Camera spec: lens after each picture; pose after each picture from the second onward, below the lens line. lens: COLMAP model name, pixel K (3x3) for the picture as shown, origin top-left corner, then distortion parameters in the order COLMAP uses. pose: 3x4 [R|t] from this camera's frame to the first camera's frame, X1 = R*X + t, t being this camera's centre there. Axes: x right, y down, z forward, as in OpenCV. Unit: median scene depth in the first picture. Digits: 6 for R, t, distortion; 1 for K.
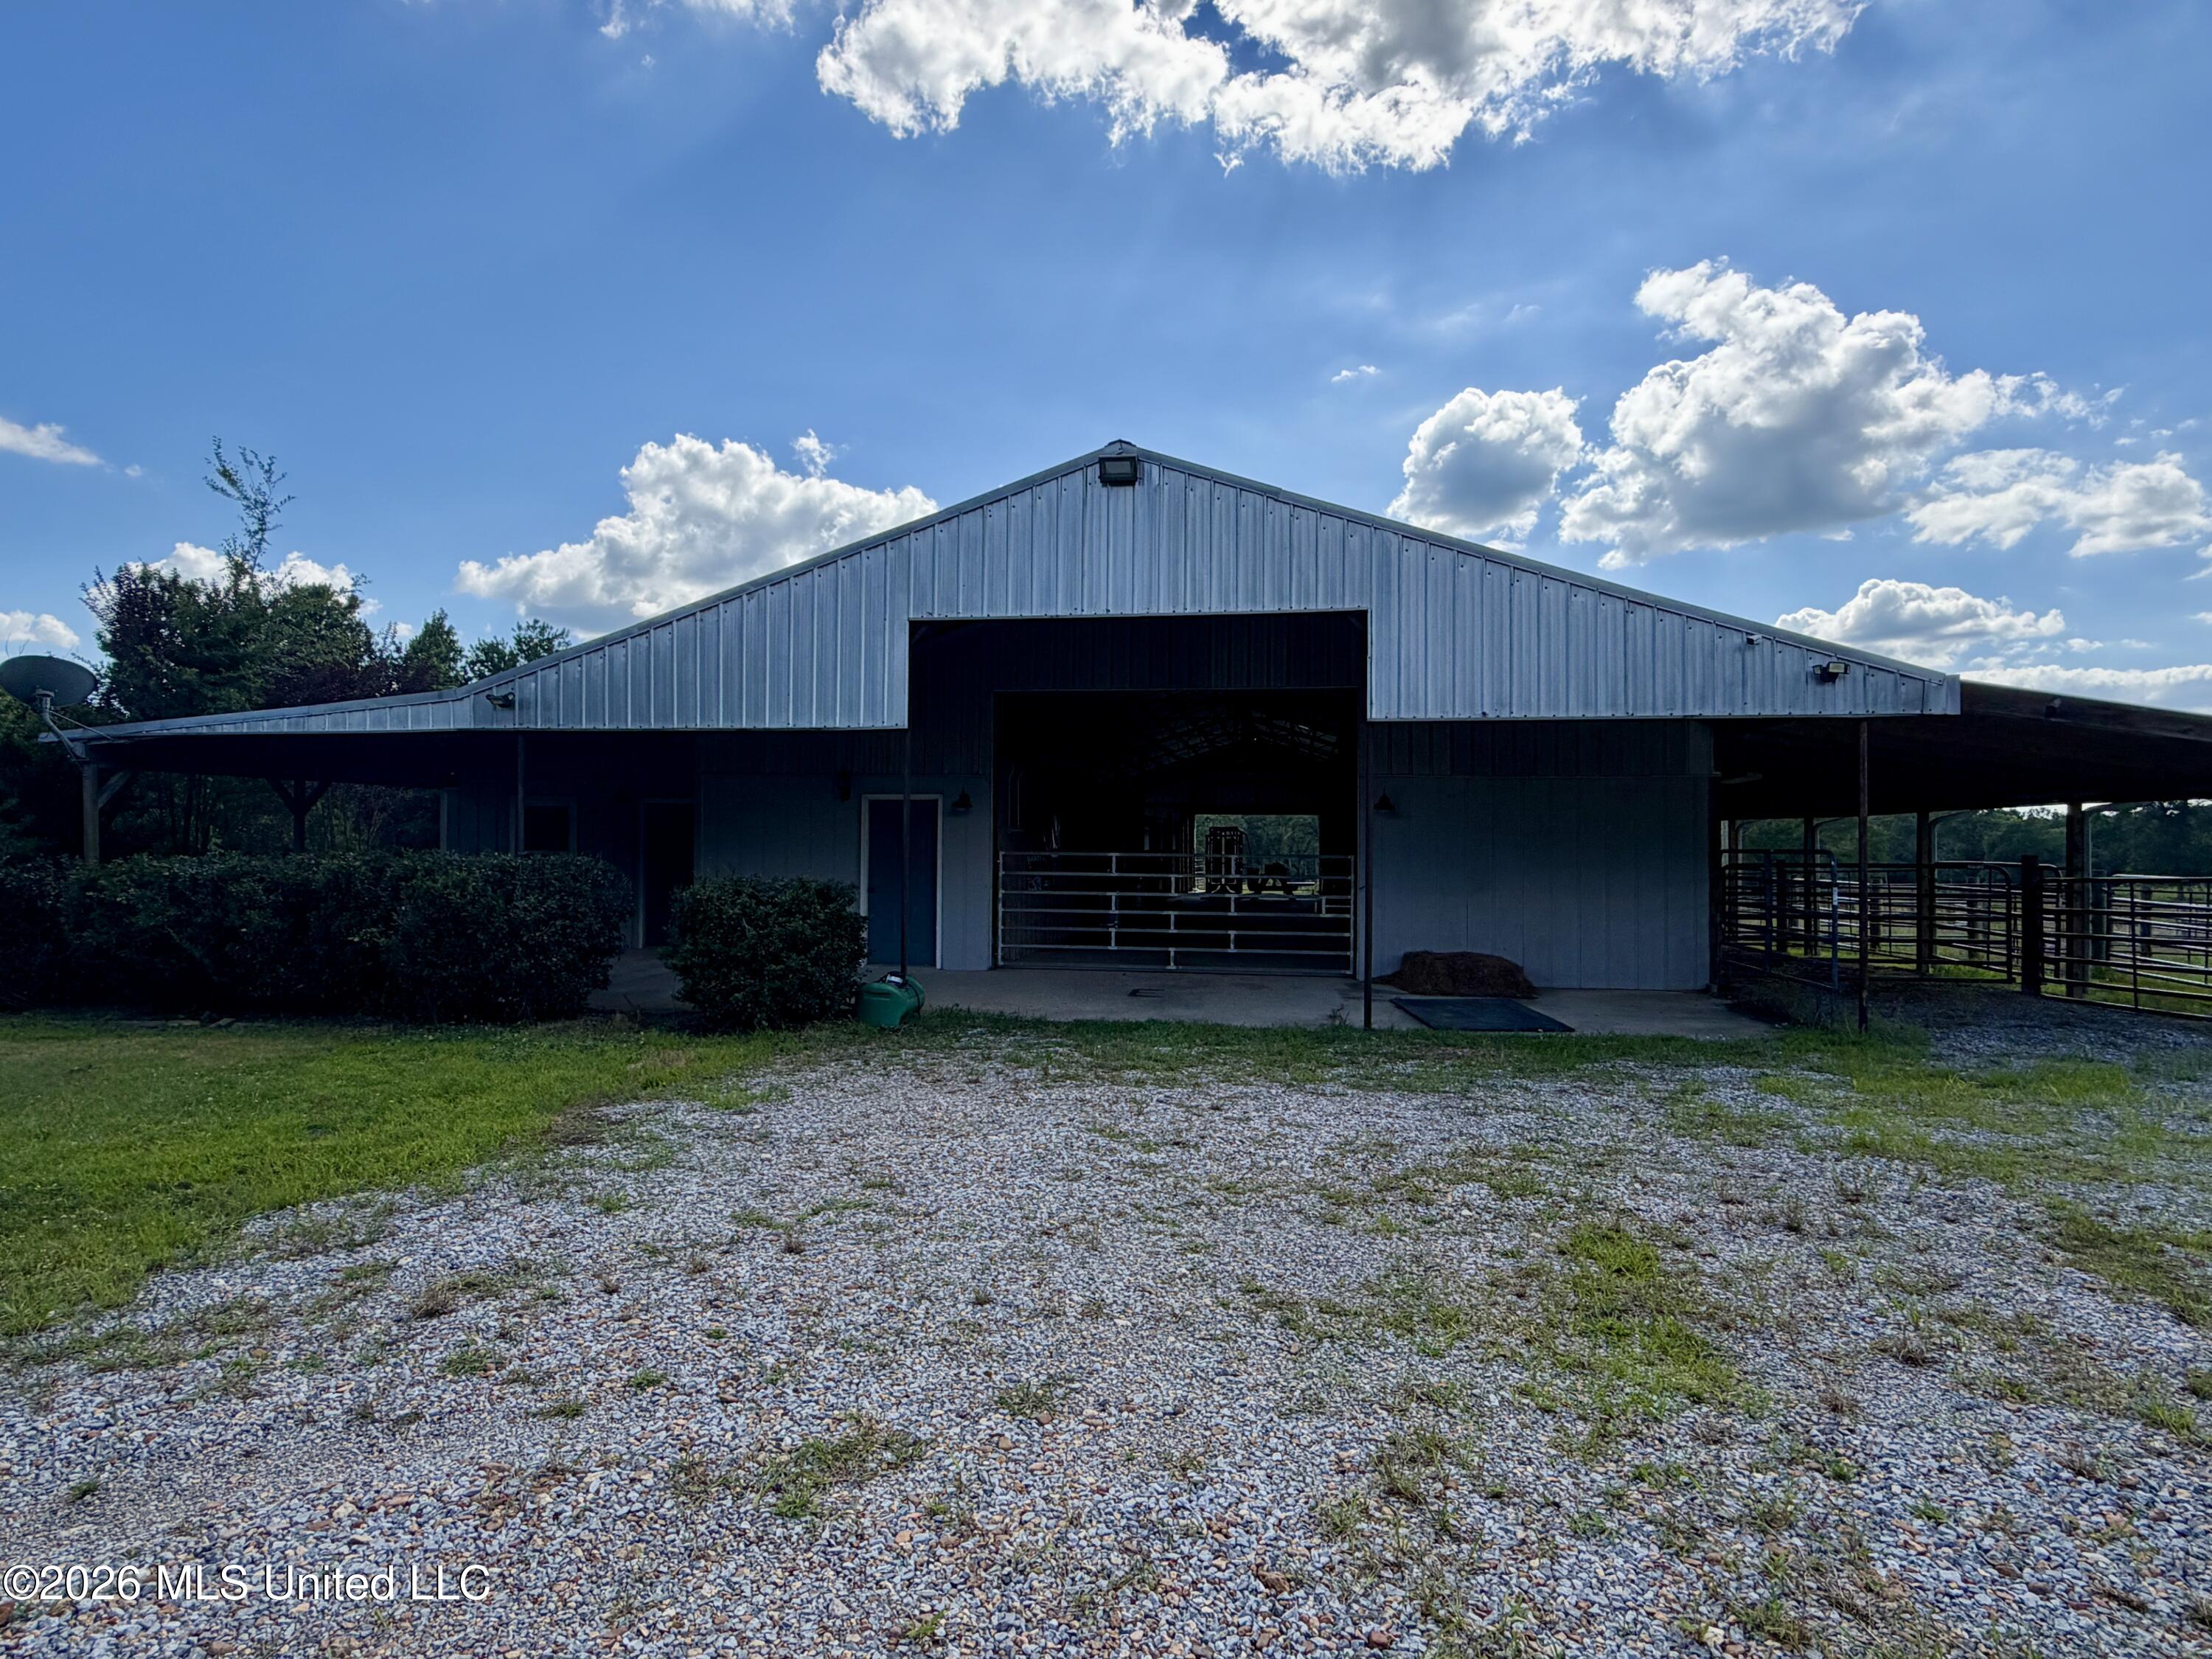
lens RADIAL K [[1176.4, 0, 1049.2], [0, 1176.4, 825.5], [0, 0, 1]] dist [-0.003686, 0.000981]
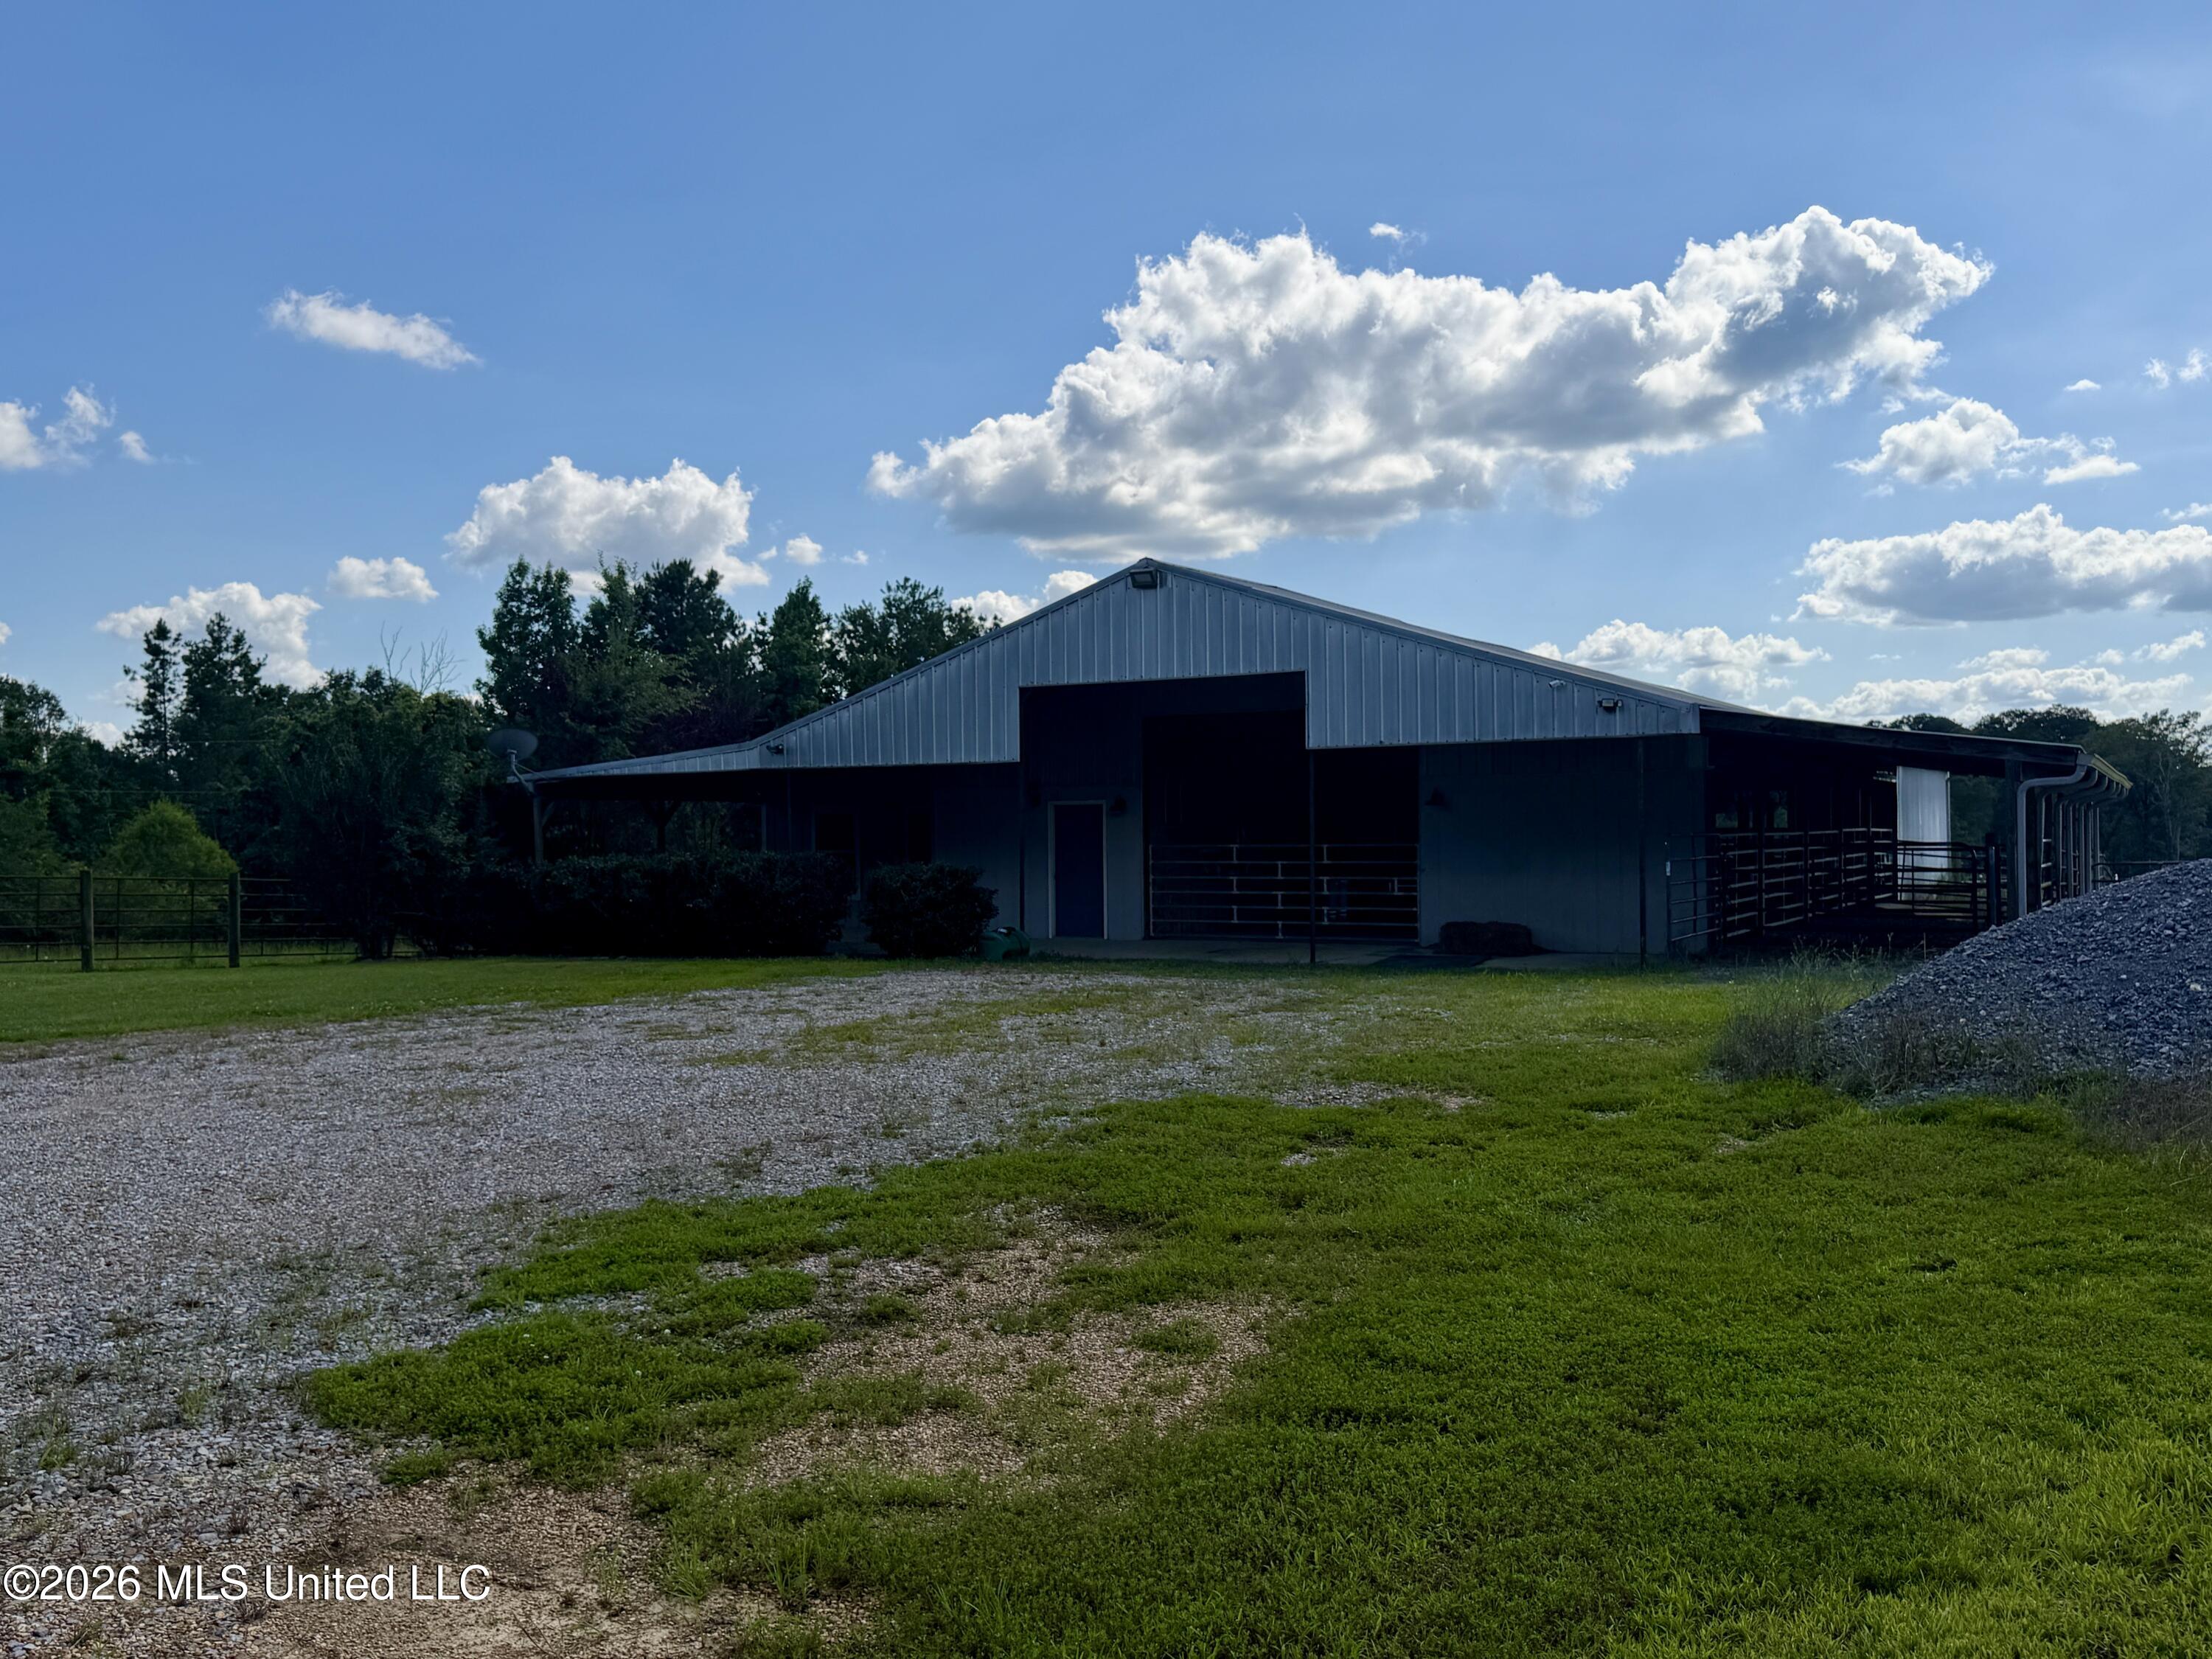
lens RADIAL K [[1831.5, 0, 1091.6], [0, 1831.5, 825.2], [0, 0, 1]] dist [0.156306, -0.297861]
pose [[0.940584, -0.019686, -0.338990, 0.887861], [0.023539, 0.999697, 0.007259, -0.021711], [0.338744, -0.014807, 0.940762, -1.345847]]
